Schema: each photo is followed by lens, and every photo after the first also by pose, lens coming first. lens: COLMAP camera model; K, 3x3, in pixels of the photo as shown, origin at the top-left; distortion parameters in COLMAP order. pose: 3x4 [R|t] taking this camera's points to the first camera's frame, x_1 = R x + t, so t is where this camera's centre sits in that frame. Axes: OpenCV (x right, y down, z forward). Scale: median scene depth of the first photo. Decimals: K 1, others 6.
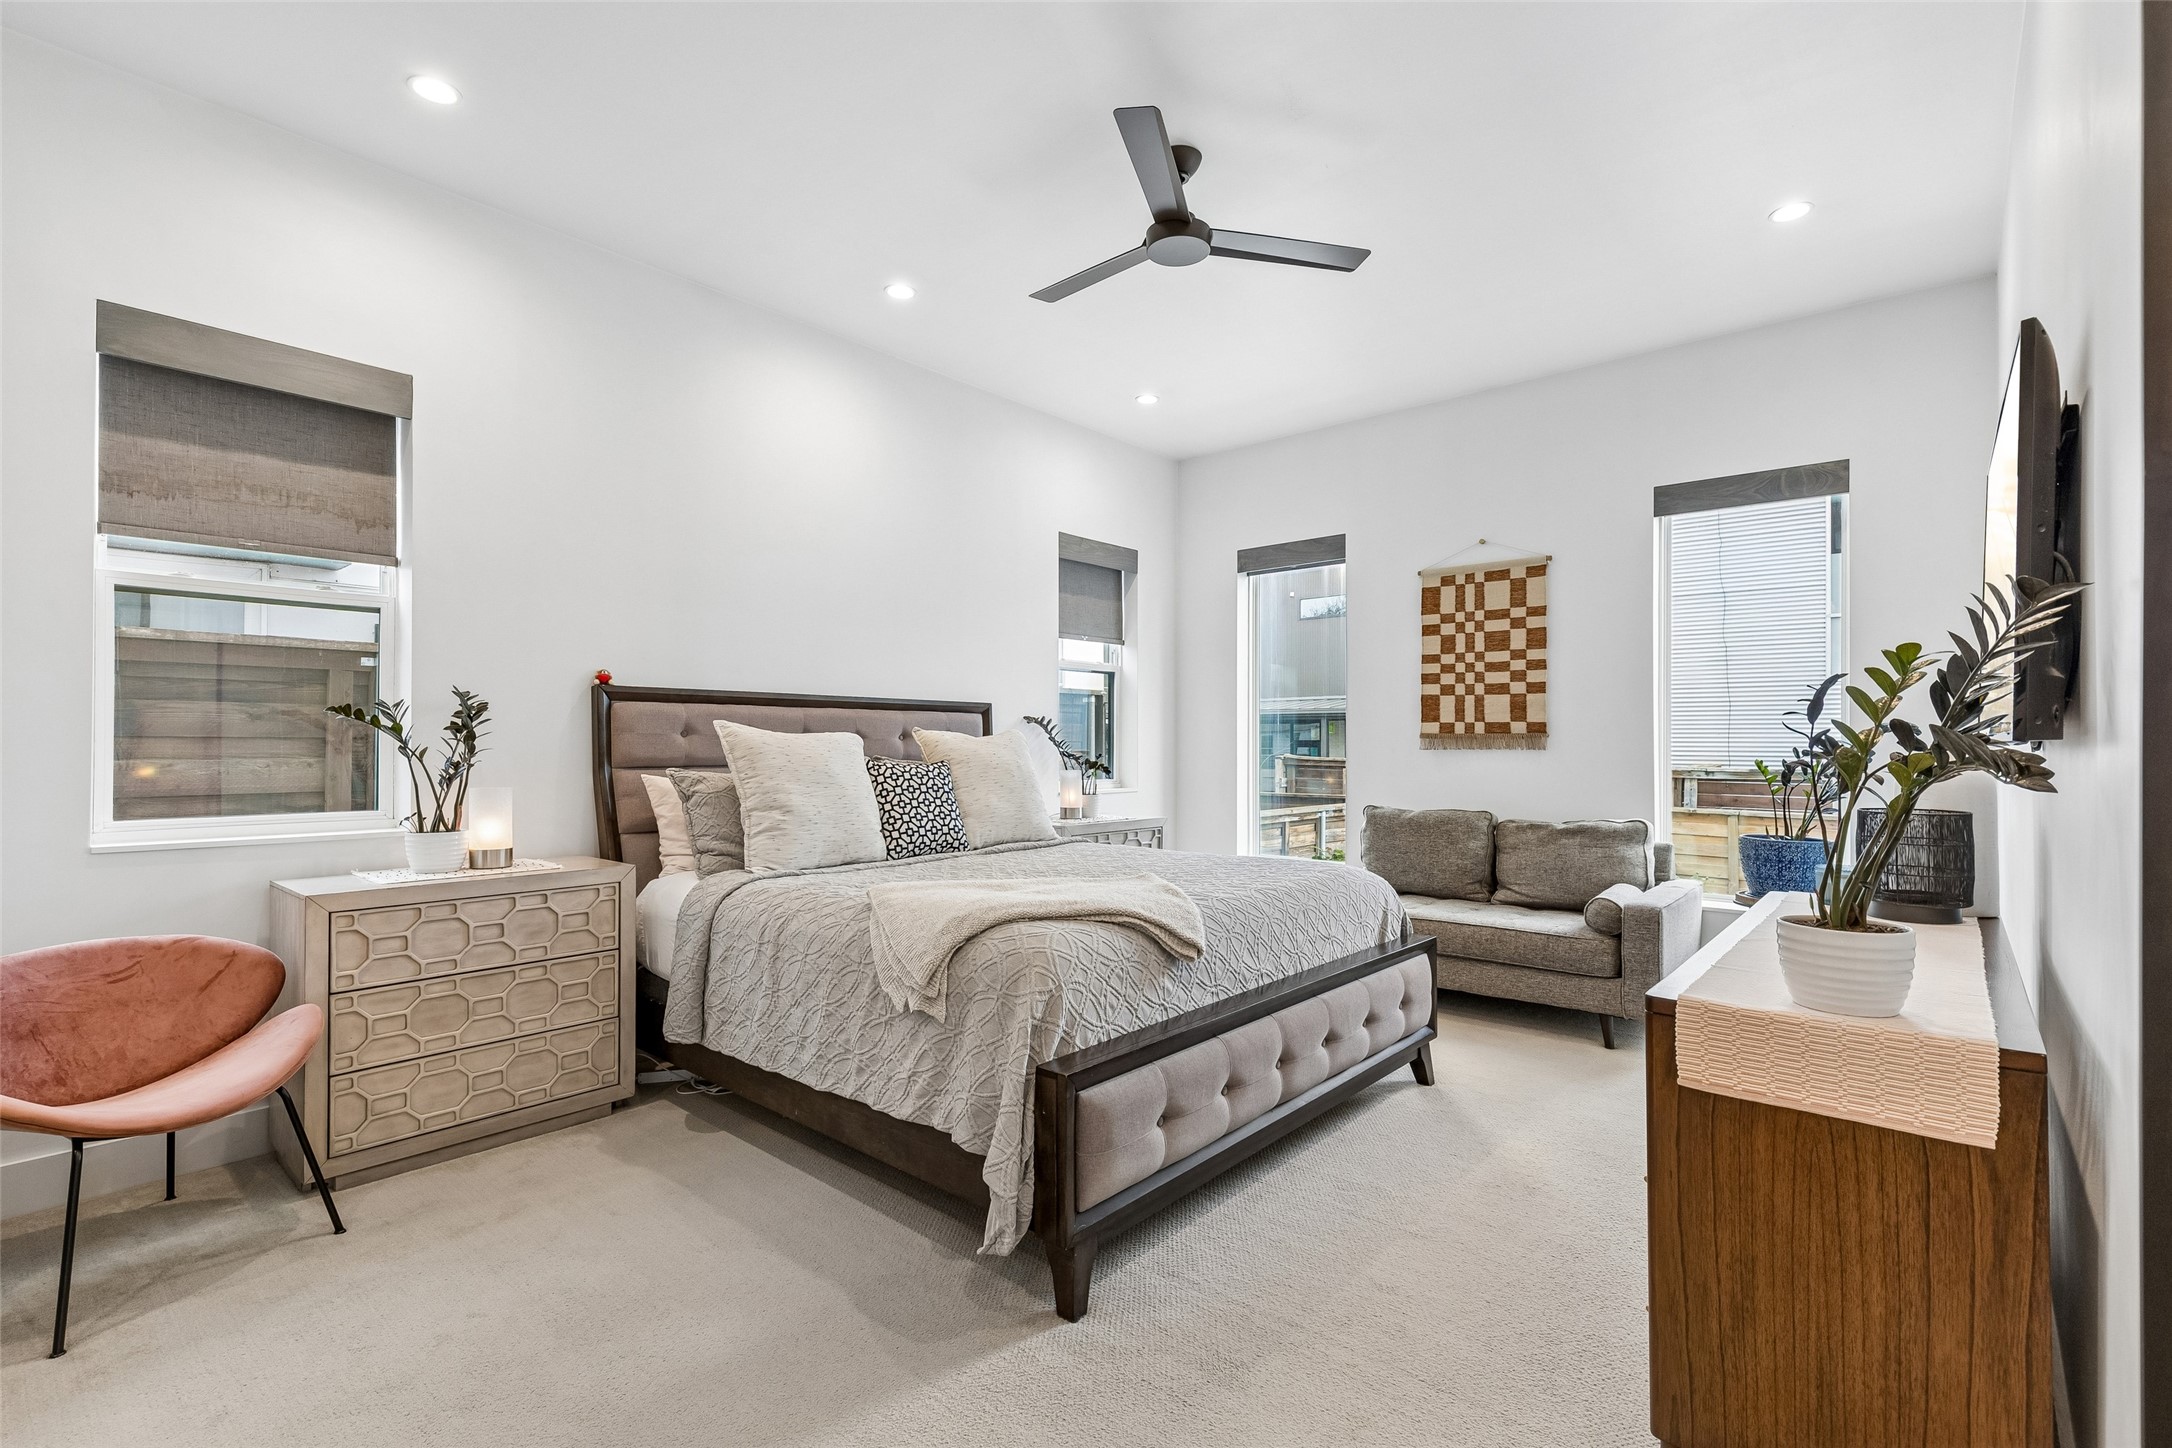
lens RADIAL K [[963.7, 0, 1090.6], [0, 963.7, 739.6], [0, 0, 1]] dist [-0.000838, 0.000117]
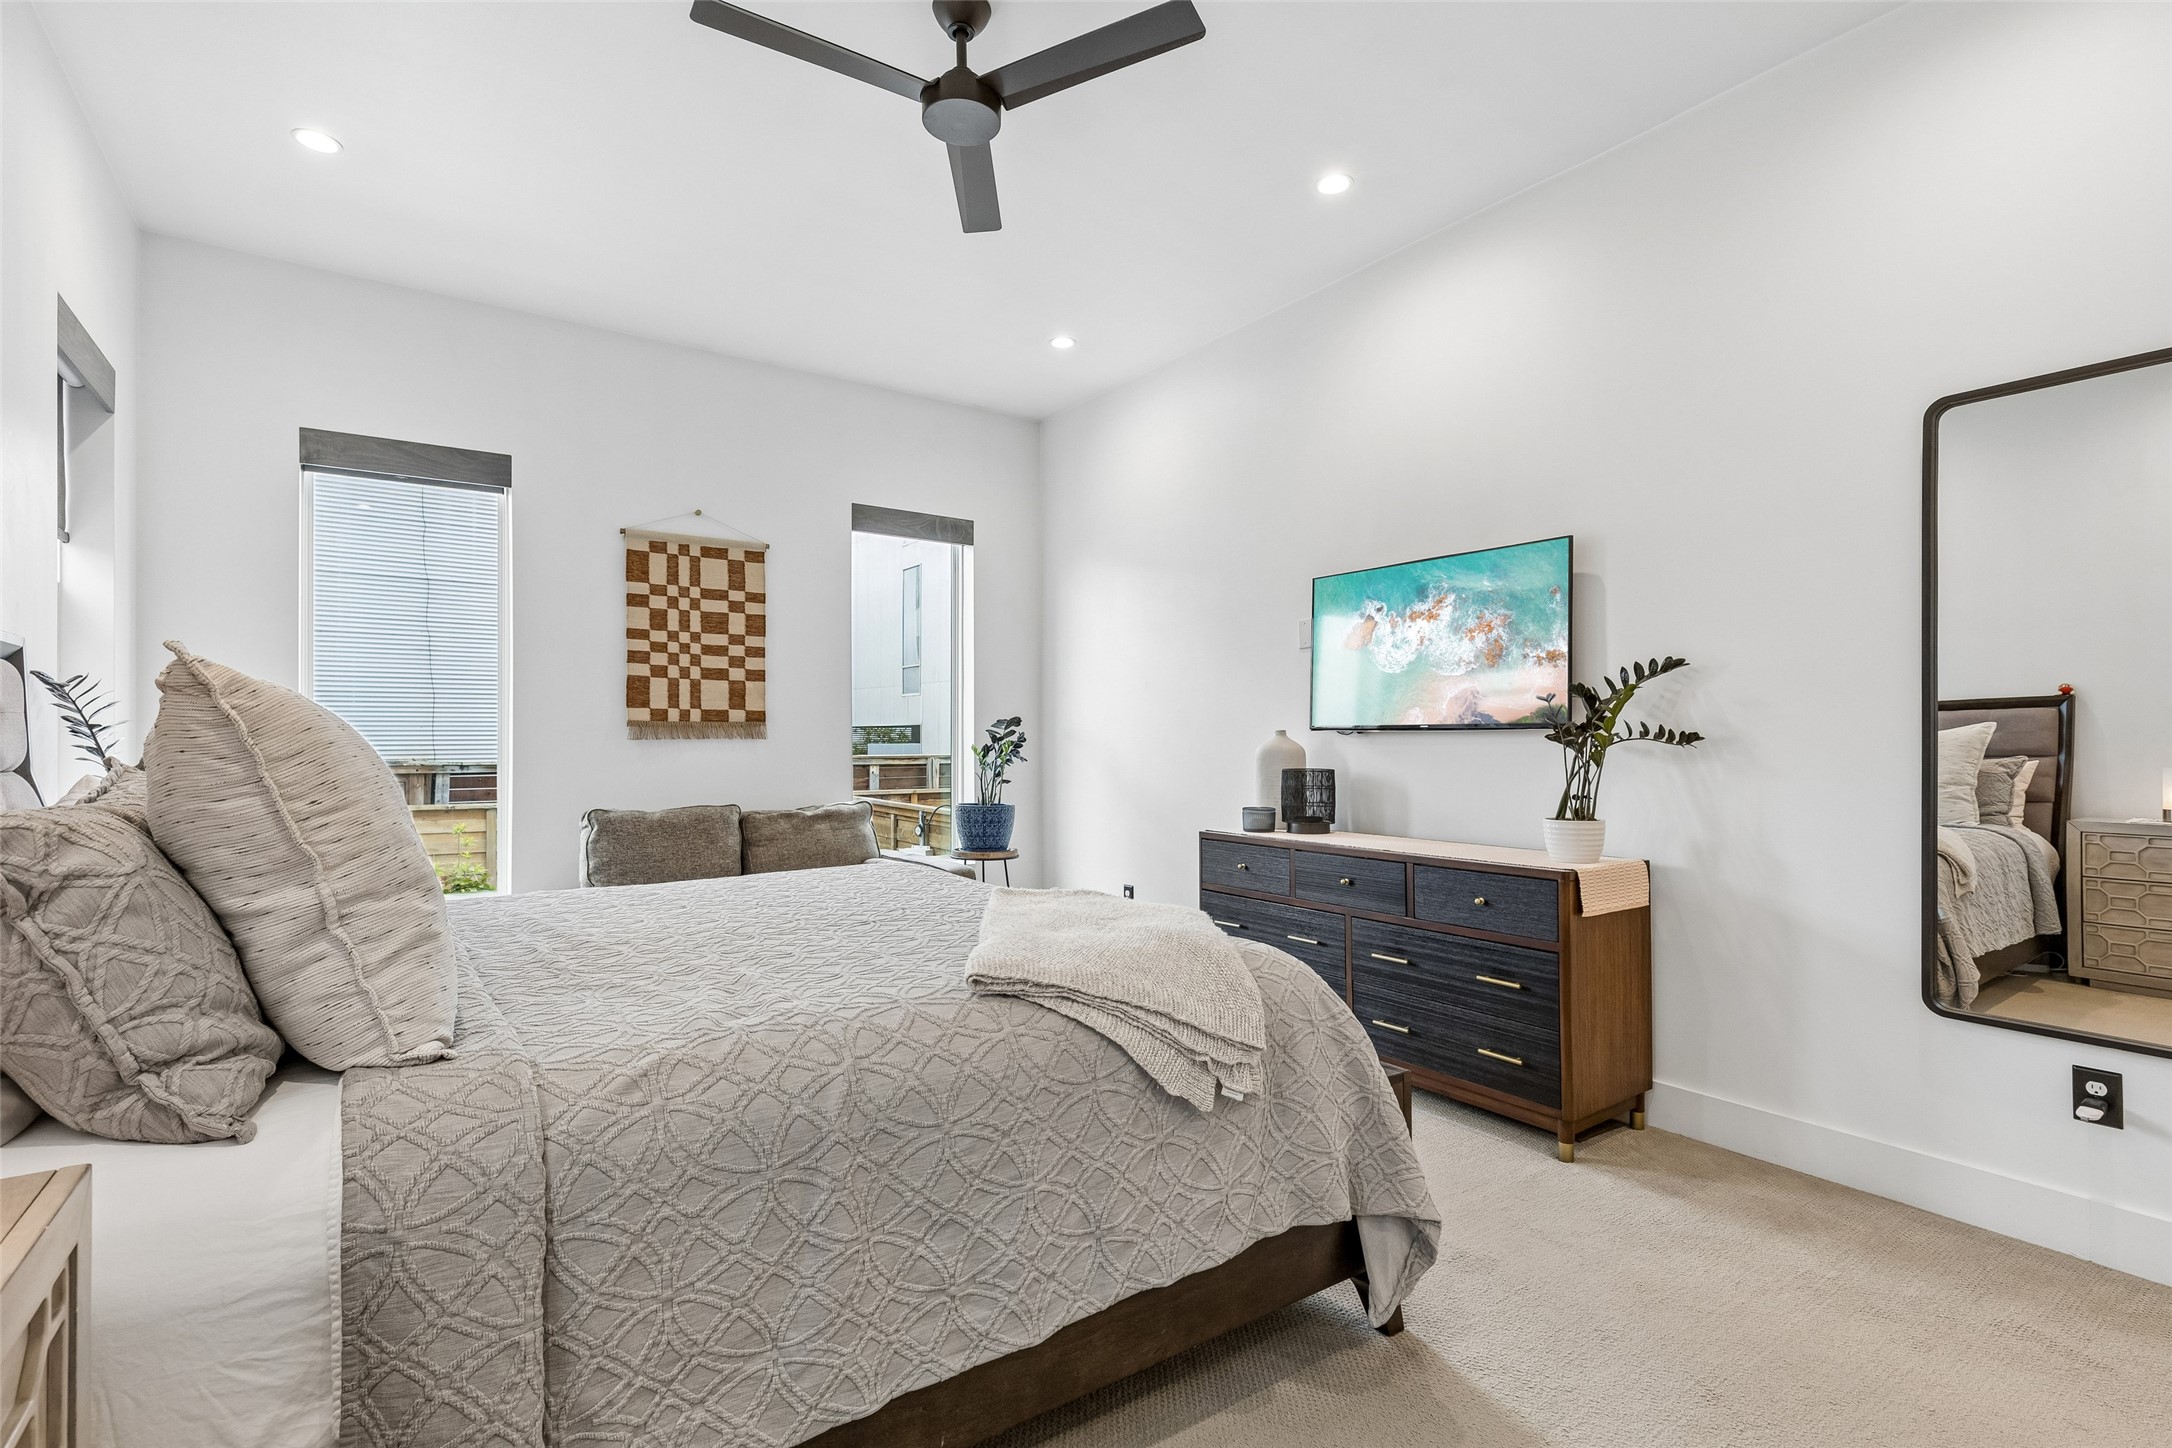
lens RADIAL K [[1027.6, 0, 1095.5], [0, 1027.6, 730.9], [0, 0, 1]] dist [-0.000481, -0.000172]
pose [[0.227347, 0.001150, 0.973813, -0.460275], [0.000285, 0.999999, -0.001247, 0.003848], [-0.973814, 0.000561, 0.227346, 0.408152]]
